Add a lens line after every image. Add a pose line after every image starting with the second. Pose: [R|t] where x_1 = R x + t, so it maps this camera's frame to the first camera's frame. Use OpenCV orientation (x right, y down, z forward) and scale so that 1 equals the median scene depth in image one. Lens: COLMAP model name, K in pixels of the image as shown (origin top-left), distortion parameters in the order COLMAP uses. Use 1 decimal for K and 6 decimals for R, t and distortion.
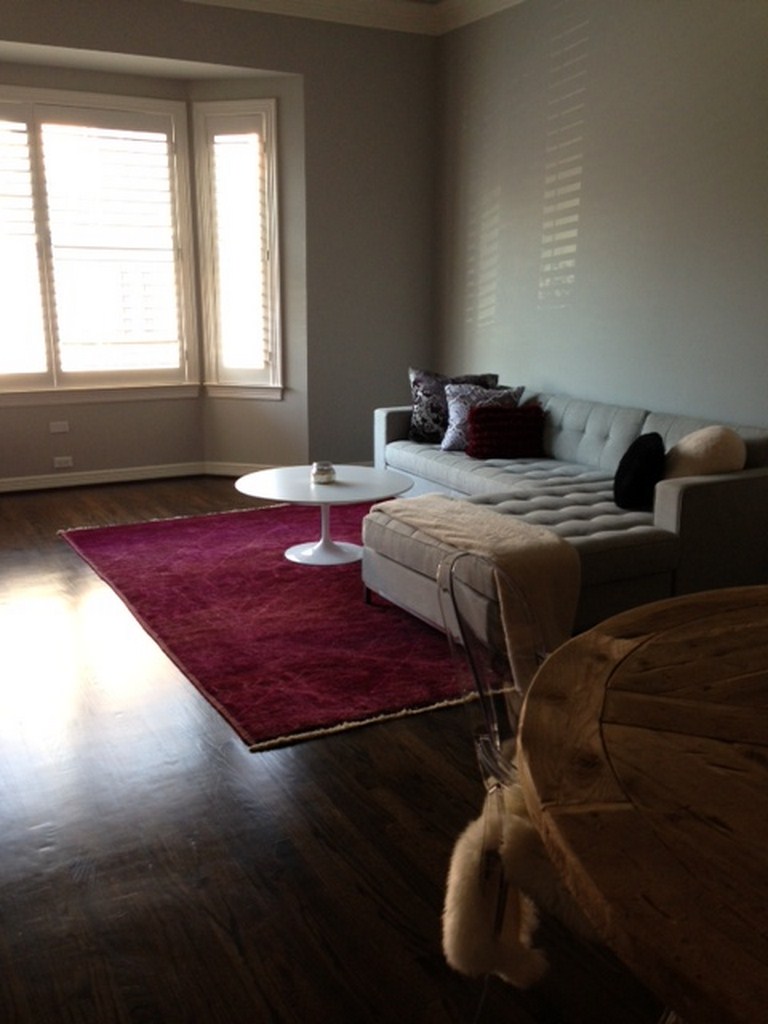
lens RADIAL K [[964.6, 0, 362.3], [0, 964.6, 516.9], [0, 0, 1]] dist [0.139683, -0.378363]
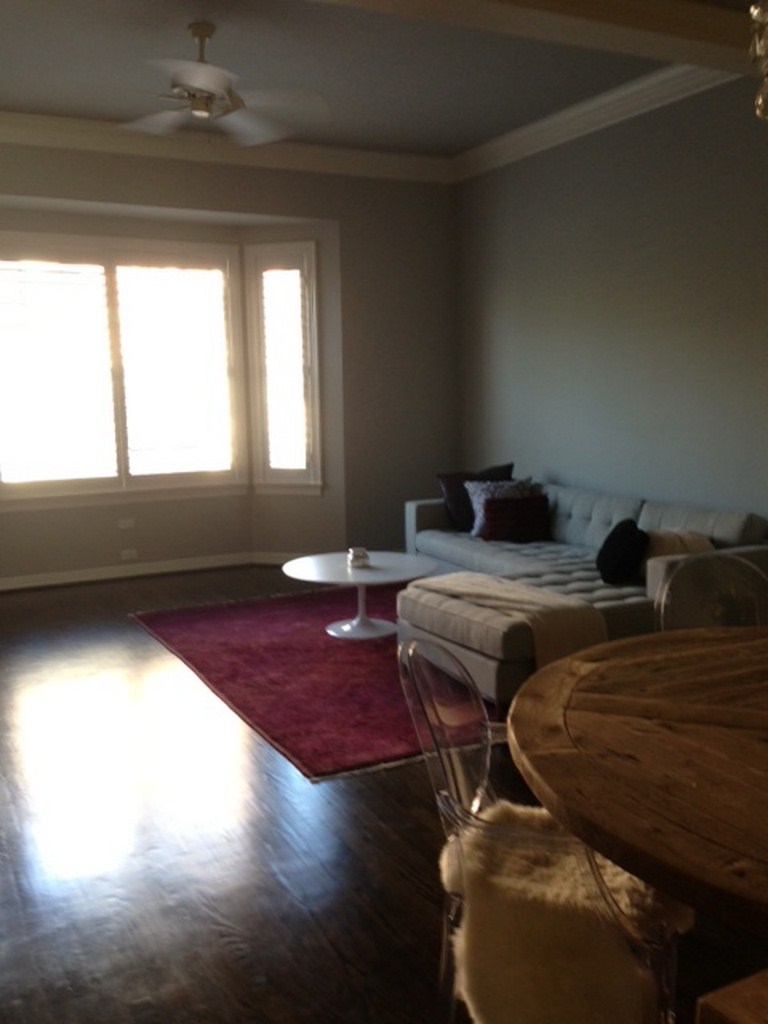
lens RADIAL K [[931.2, 0, 384.0], [0, 931.2, 512.0], [0, 0, 1]] dist [0.122430, -0.247058]
pose [[0.999798, -0.017815, -0.009268, -0.002937], [0.016787, 0.994725, -0.101194, 0.014740], [0.011022, 0.101018, 0.994824, -0.123403]]
